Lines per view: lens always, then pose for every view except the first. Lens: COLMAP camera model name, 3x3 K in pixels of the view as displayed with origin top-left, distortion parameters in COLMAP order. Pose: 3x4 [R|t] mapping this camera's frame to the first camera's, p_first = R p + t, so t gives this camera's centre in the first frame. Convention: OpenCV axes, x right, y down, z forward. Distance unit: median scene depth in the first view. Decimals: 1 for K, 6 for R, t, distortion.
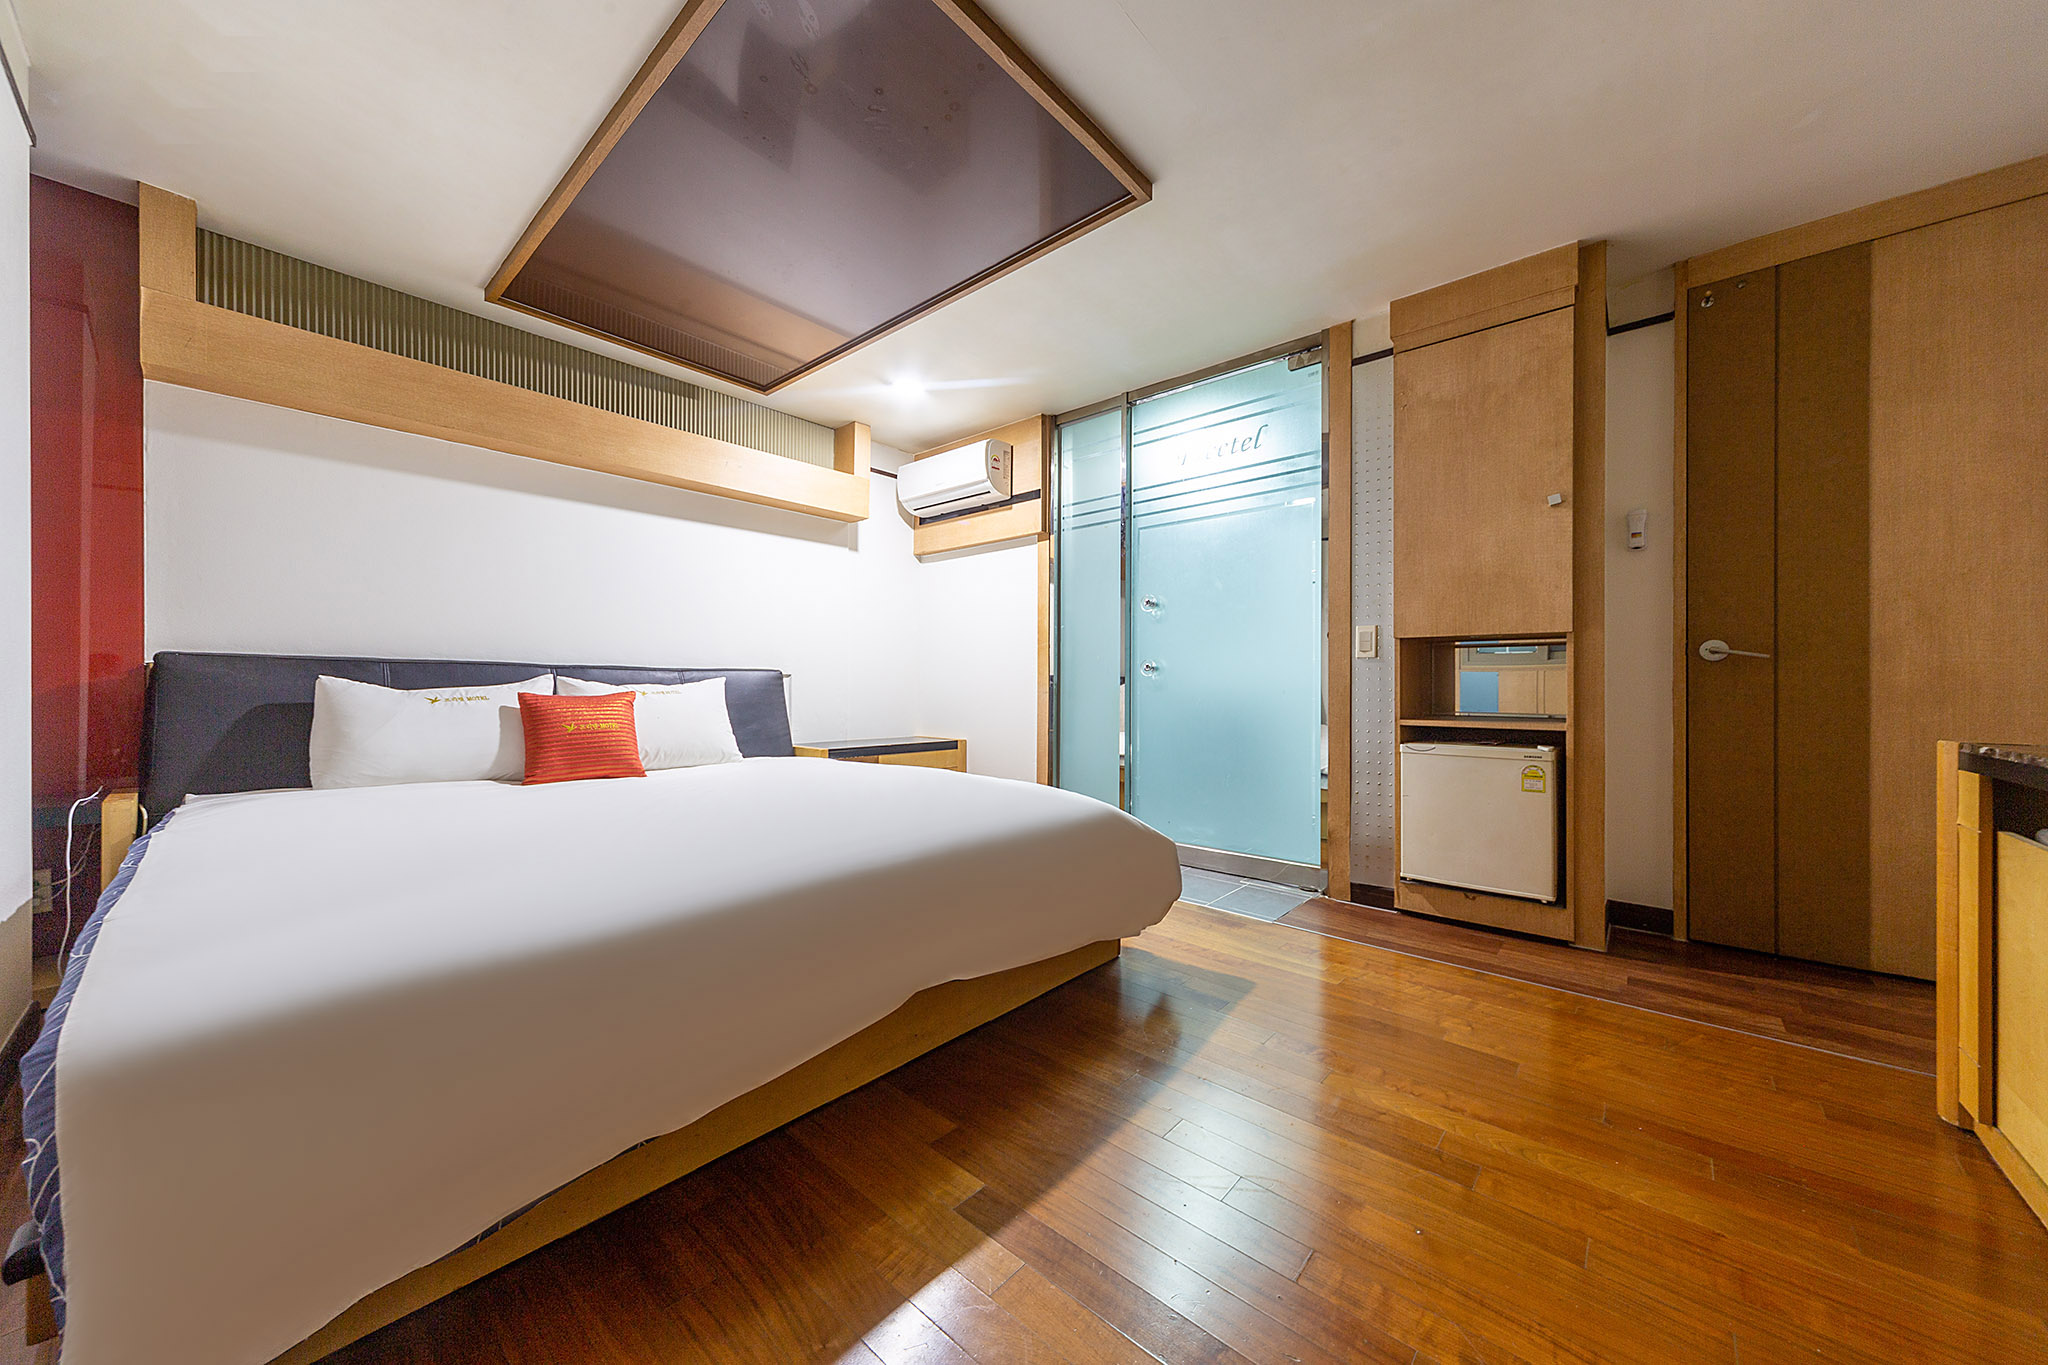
lens RADIAL K [[699.7, 0, 1029.9], [0, 699.7, 677.5], [0, 0, 1]] dist [-0.000602, 0.000093]
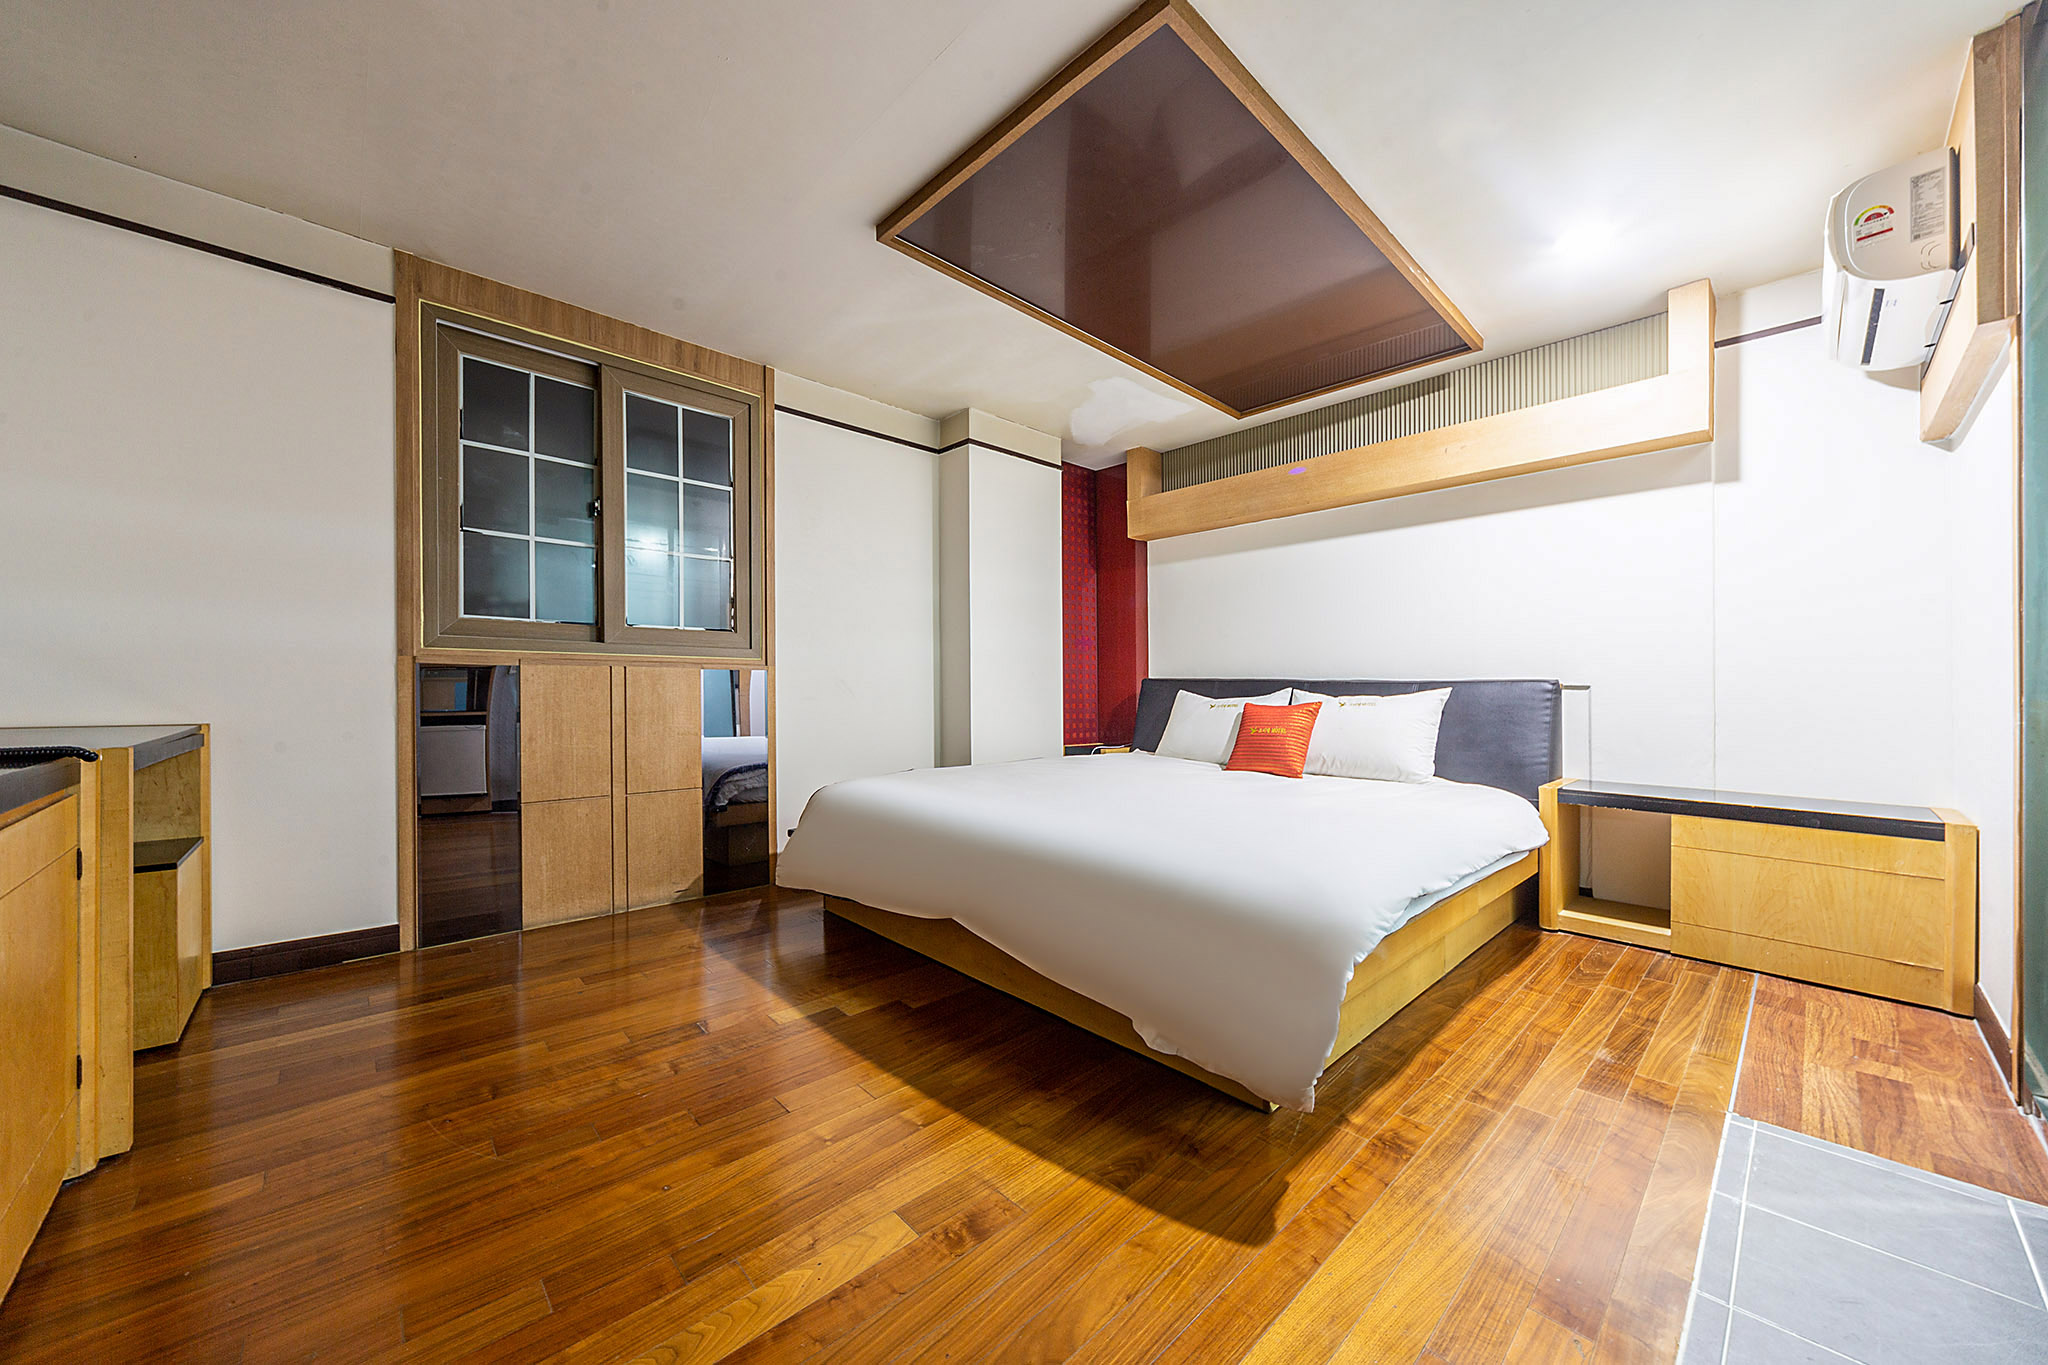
lens RADIAL K [[742.4, 0, 1032.3], [0, 742.4, 684.4], [0, 0, 1]] dist [-0.000911, -0.000148]
pose [[-0.099141, -0.009836, -0.995025, 0.689317], [0.005780, 0.999929, -0.010461, -0.000419], [0.995057, -0.006788, -0.099077, 0.695418]]
